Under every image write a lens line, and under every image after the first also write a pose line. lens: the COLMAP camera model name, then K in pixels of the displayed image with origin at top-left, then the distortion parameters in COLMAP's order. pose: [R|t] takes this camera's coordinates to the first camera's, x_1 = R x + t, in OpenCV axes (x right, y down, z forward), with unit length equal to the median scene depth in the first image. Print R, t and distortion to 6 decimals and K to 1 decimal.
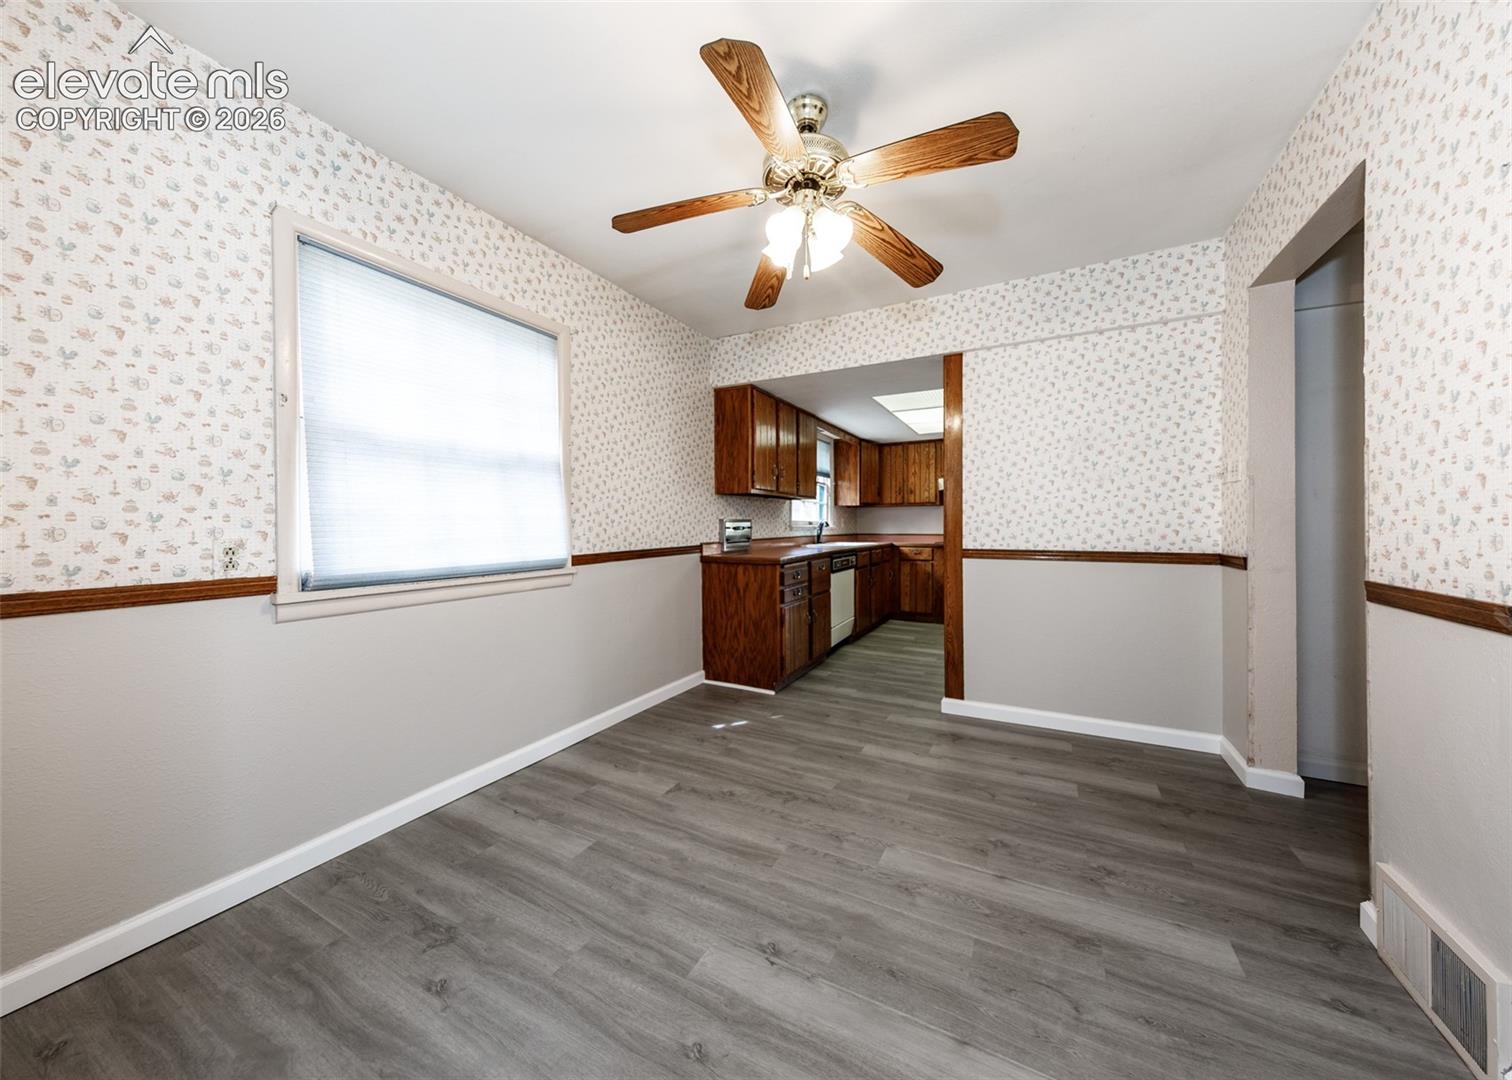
lens RADIAL K [[492.5, 0, 786.7], [0, 492.5, 520.5], [0, 0, 1]] dist [0.001678, 0.000043]
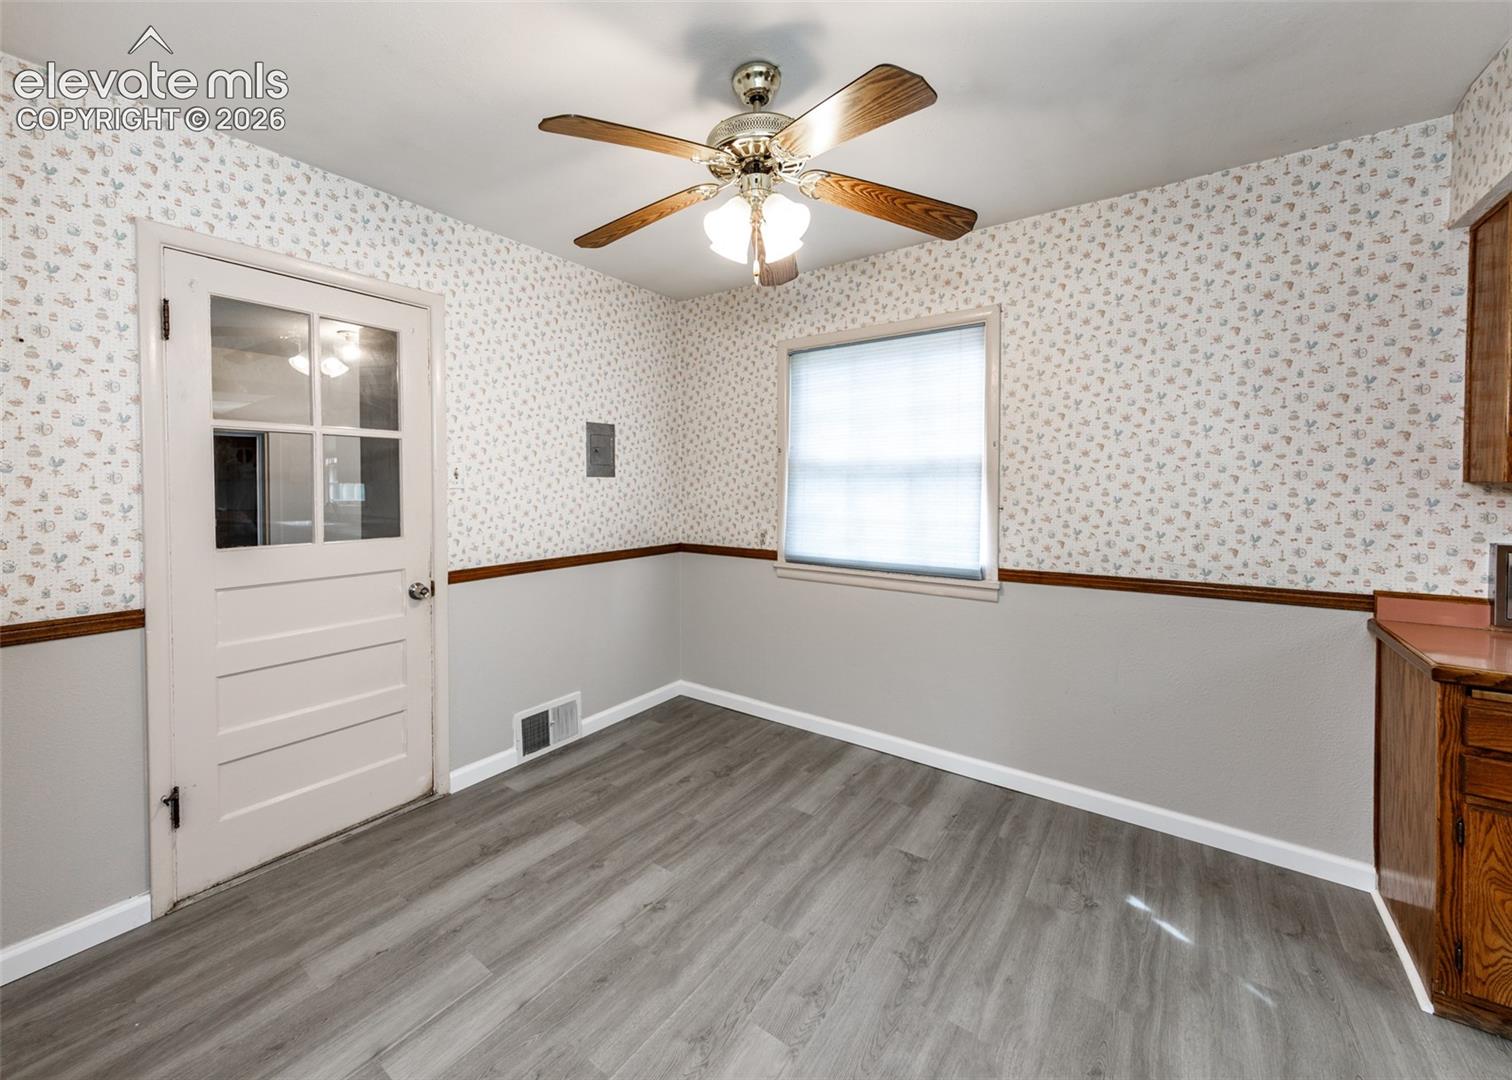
lens RADIAL K [[635.8, 0, 747.1], [0, 635.8, 494.1], [0, 0, 1]] dist [0.001712, -0.000113]
pose [[-0.166406, 0.025118, -0.985737, 0.980863], [0.002585, 0.999683, 0.025037, -0.118729], [0.986054, 0.001619, -0.166418, 1.002652]]
